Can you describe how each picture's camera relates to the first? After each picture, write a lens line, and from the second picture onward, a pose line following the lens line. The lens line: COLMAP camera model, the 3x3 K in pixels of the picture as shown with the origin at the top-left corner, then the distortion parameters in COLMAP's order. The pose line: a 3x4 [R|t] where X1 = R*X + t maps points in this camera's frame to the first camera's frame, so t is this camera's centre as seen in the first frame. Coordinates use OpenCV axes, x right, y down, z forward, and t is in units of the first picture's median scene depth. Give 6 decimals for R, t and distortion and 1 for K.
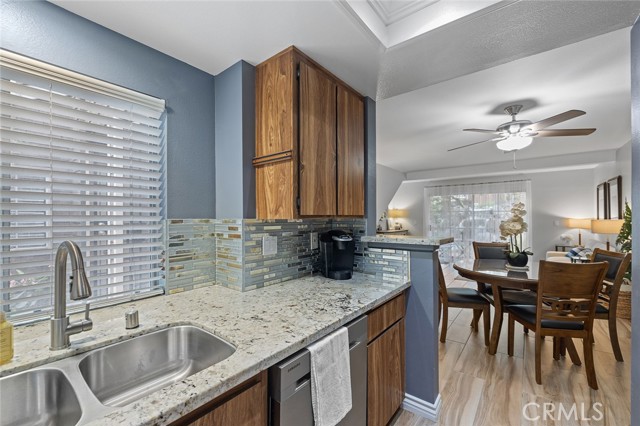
lens RADIAL K [[268.8, 0, 324.2], [0, 268.8, 215.4], [0, 0, 1]] dist [0.002891, -0.000889]
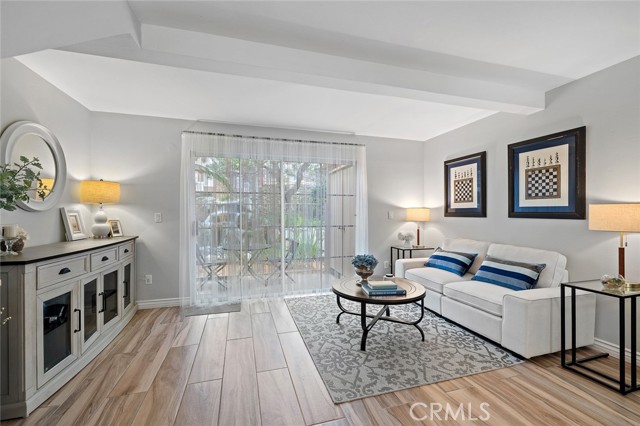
lens RADIAL K [[268.8, 0, 319.5], [0, 268.8, 215.0], [0, 0, 1]] dist [0.002891, -0.000889]
pose [[0.593390, -0.005756, 0.804895, 0.685826], [-0.005640, 0.999920, 0.011309, 0.074942], [-0.804895, -0.011250, 0.593310, 2.454619]]
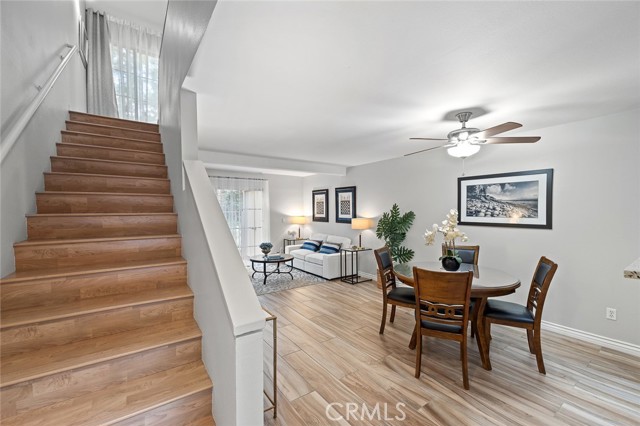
lens RADIAL K [[268.8, 0, 319.4], [0, 268.8, 216.3], [0, 0, 1]] dist [0.002891, -0.000889]
pose [[0.305090, -0.022027, 0.952069, -0.622224], [-0.006226, 0.999665, 0.025123, -0.059515], [-0.952303, -0.013592, 0.304851, 1.667500]]
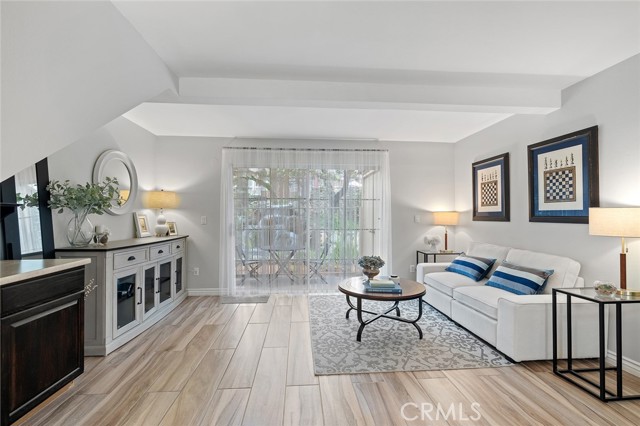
lens RADIAL K [[282.3, 0, 319.6], [0, 282.3, 214.3], [0, 0, 1]] dist [-0.002584, -0.000325]
pose [[0.750102, 0.006578, 0.661290, 0.693729], [-0.006549, 0.999975, -0.002519, 0.071076], [-0.661290, -0.002442, 0.750126, 2.086803]]
